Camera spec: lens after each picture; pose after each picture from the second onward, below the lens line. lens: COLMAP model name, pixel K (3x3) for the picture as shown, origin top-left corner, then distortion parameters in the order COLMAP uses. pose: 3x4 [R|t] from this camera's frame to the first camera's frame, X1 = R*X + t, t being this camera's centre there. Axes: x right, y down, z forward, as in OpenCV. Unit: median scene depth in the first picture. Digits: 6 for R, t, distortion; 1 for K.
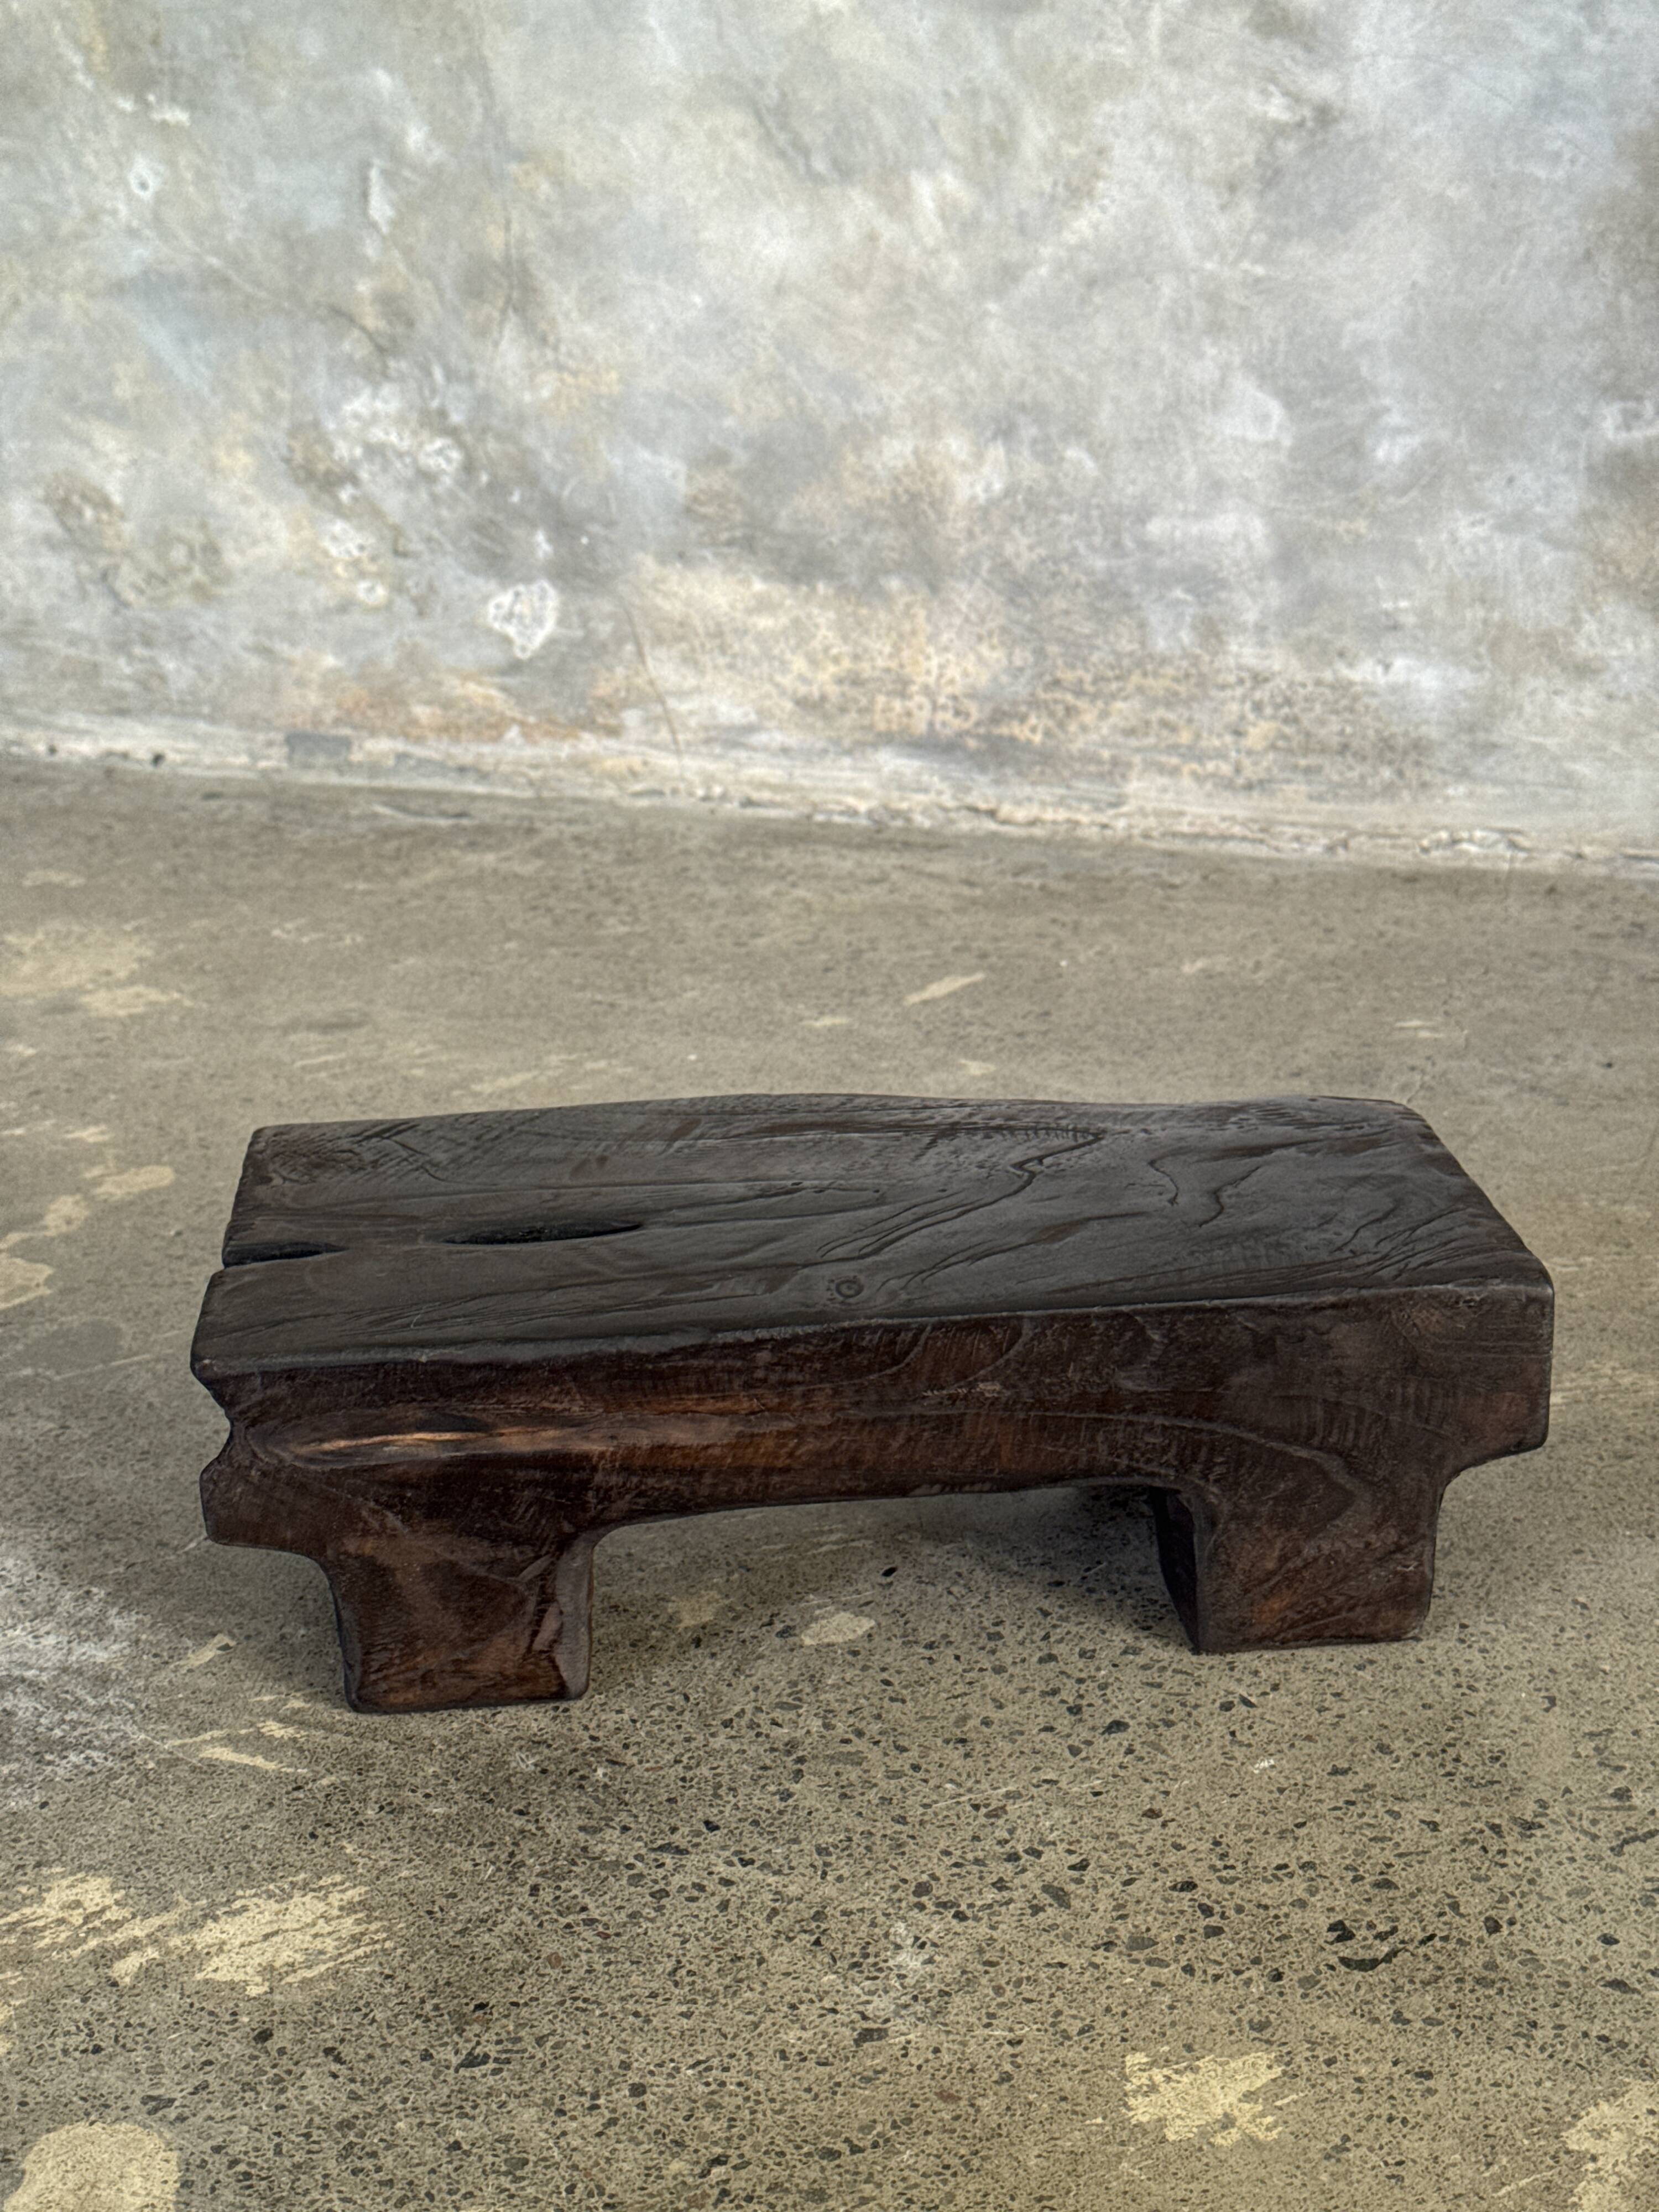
lens RADIAL K [[3085.6, 0, 847.5], [0, 3085.6, 1138.4], [0, 0, 1]] dist [0.115544, 0.000000]
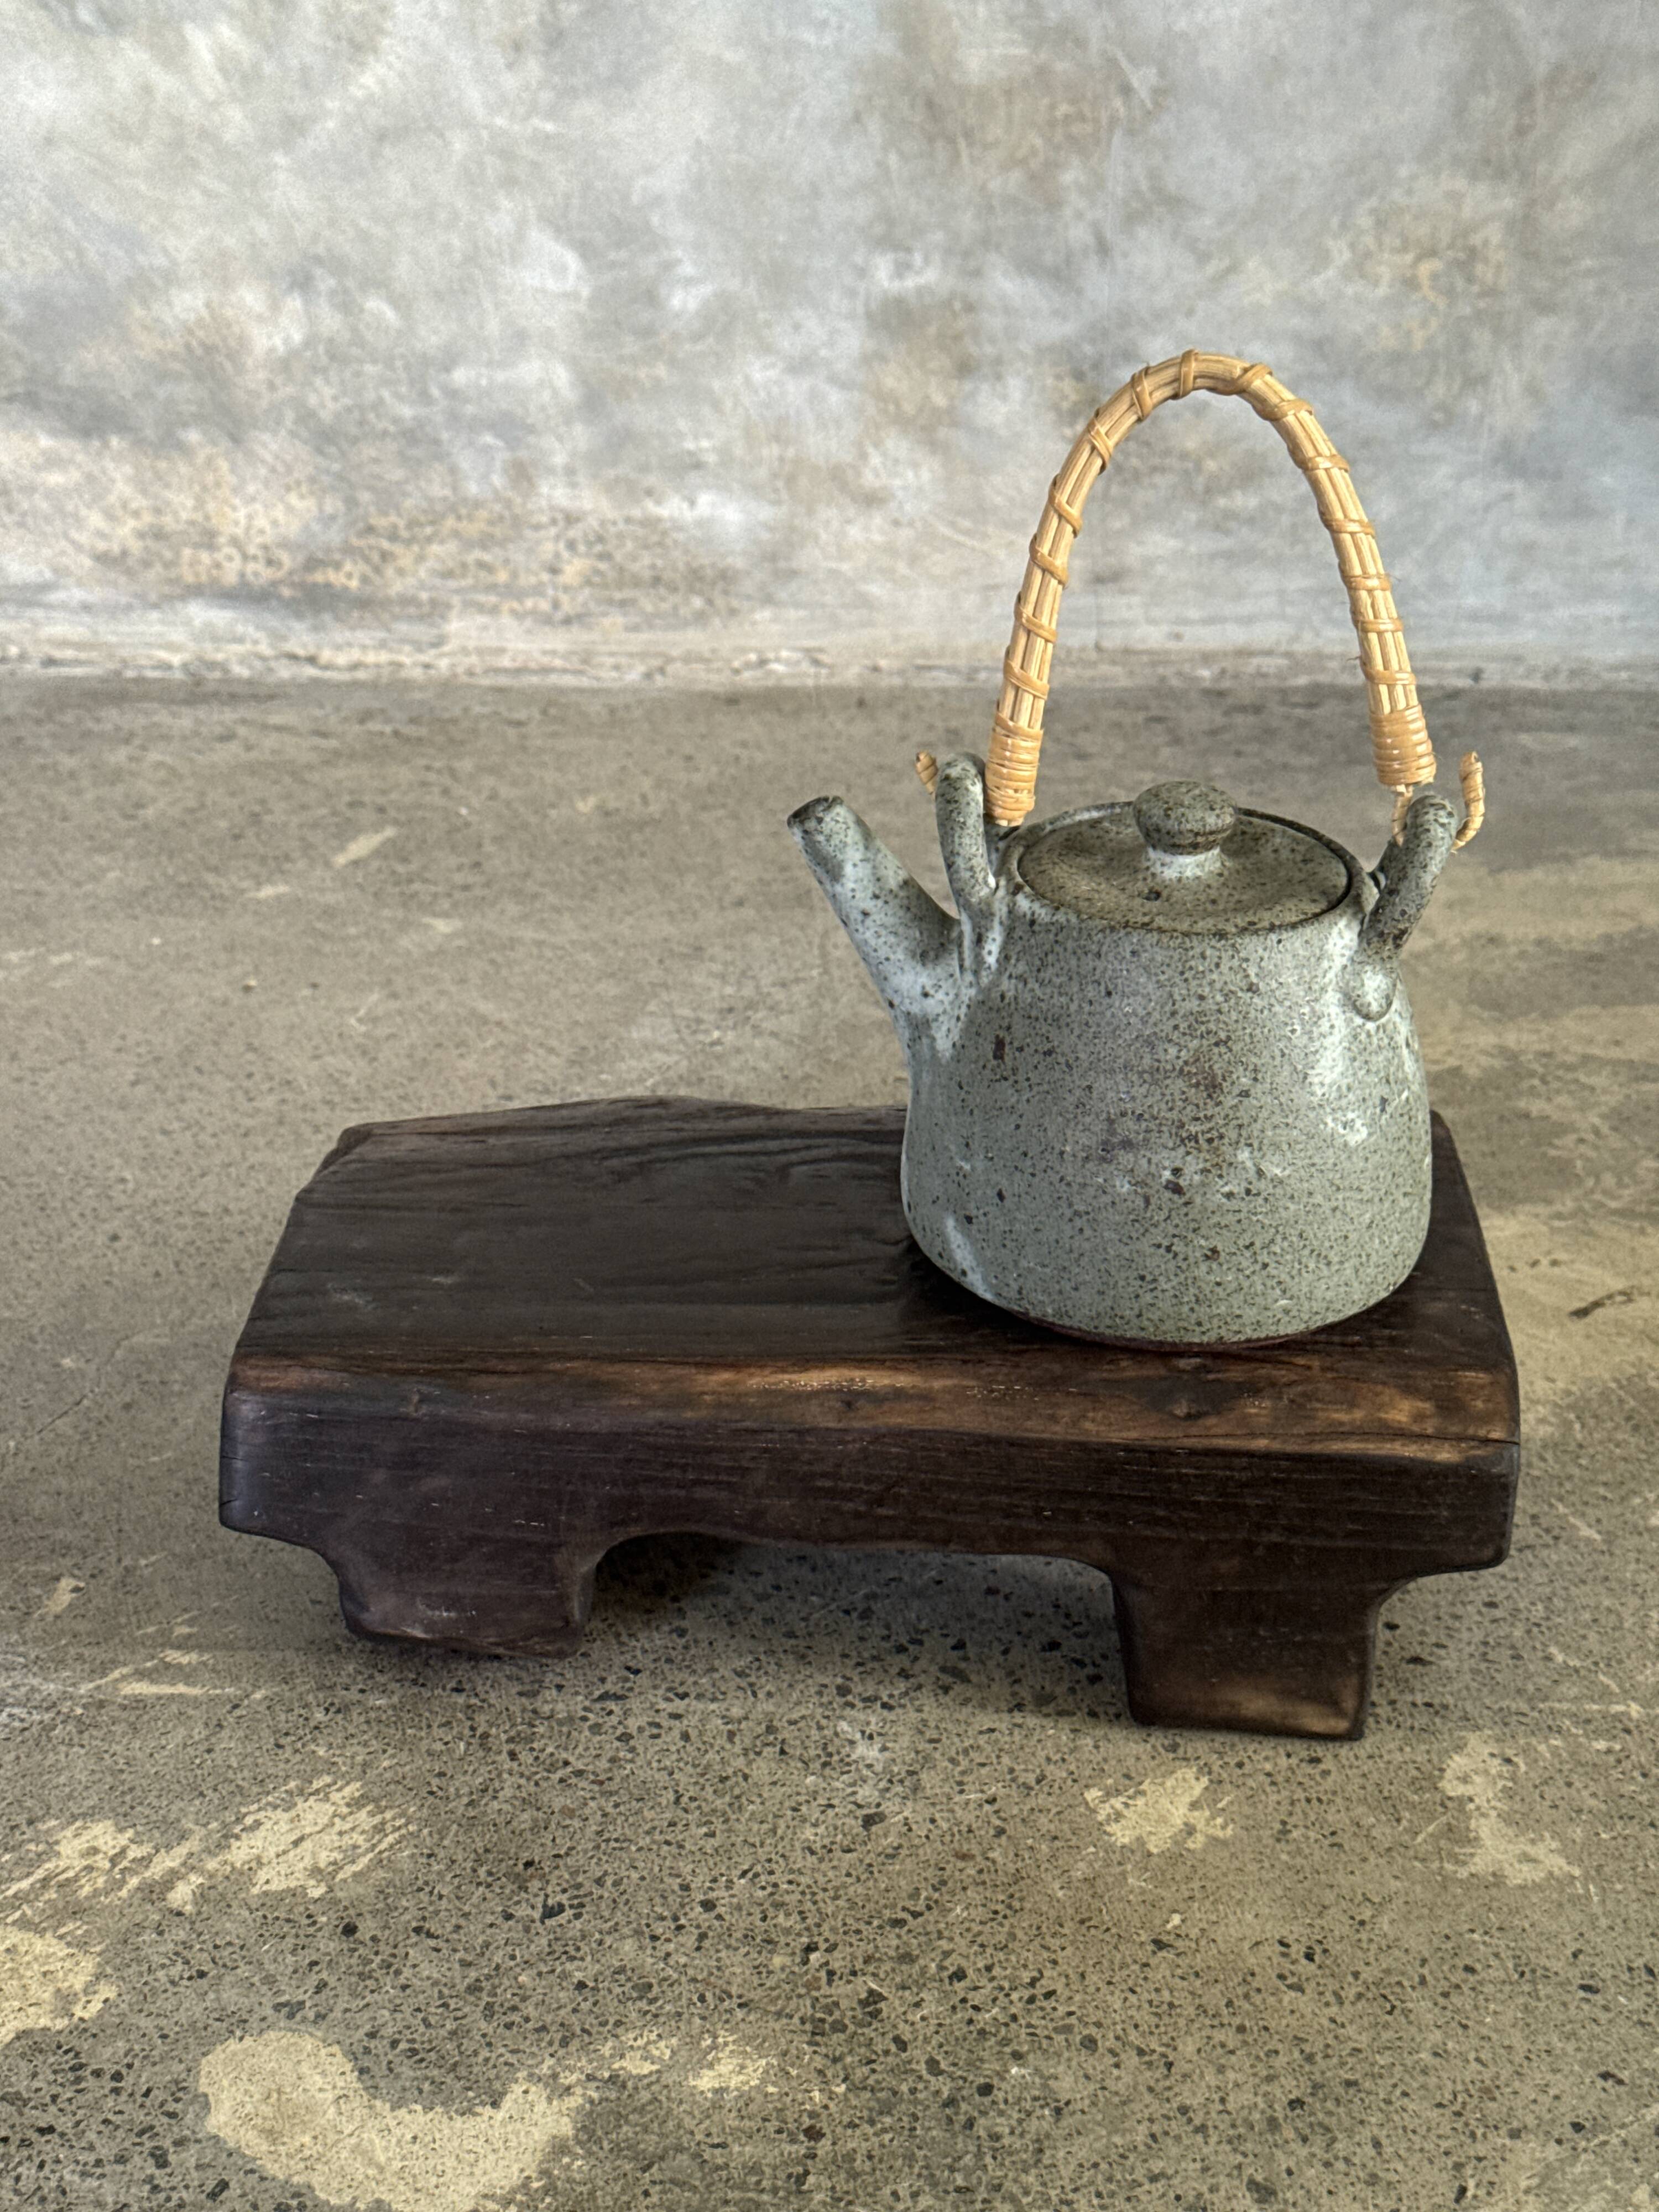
lens RADIAL K [[3085.6, 0, 795.6], [0, 3085.6, 1123.1], [0, 0, 1]] dist [0.115544, 0.000000]
pose [[0.935653, -0.122543, 0.330963, -0.175518], [0.095605, 0.990726, 0.096547, -0.040054], [-0.339725, -0.058693, 0.938692, -0.029994]]
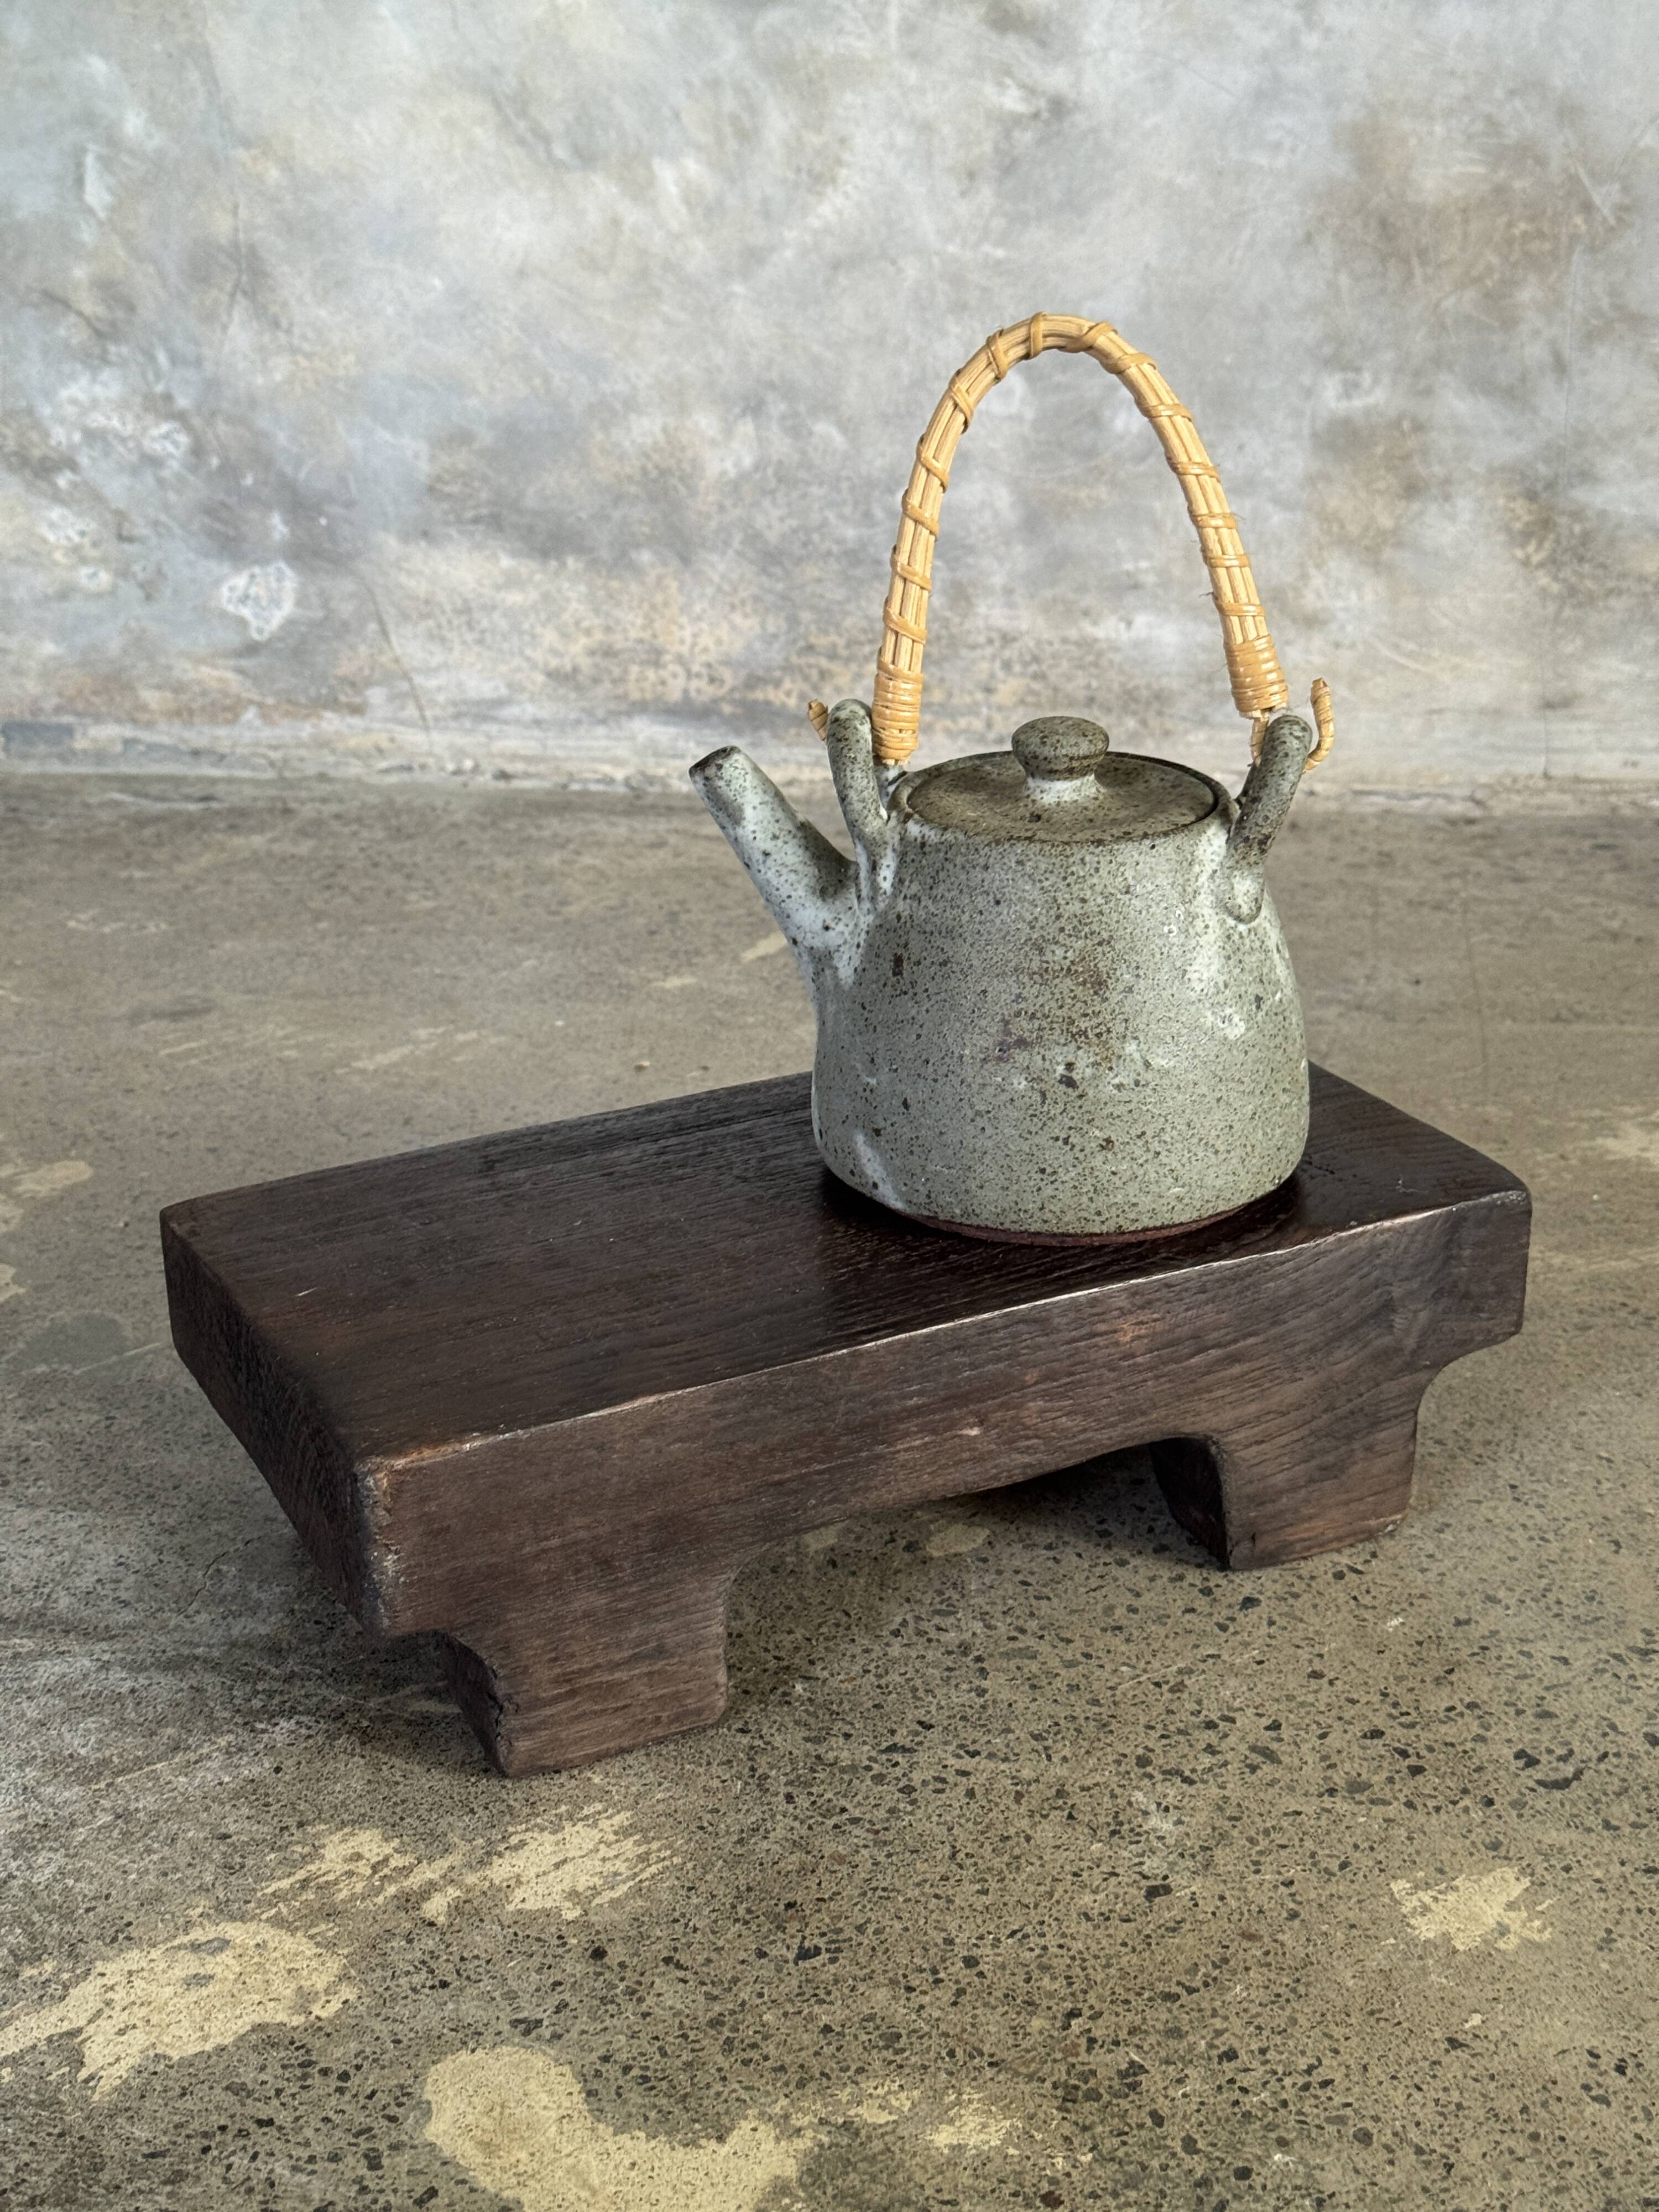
lens RADIAL K [[3085.6, 0, 837.2], [0, 3085.6, 1099.9], [0, 0, 1]] dist [0.115544, 0.000000]
pose [[0.979828, -0.061690, 0.190082, -0.138554], [0.061565, 0.998081, 0.006566, -0.001712], [-0.190122, 0.005269, 0.981746, -0.024990]]
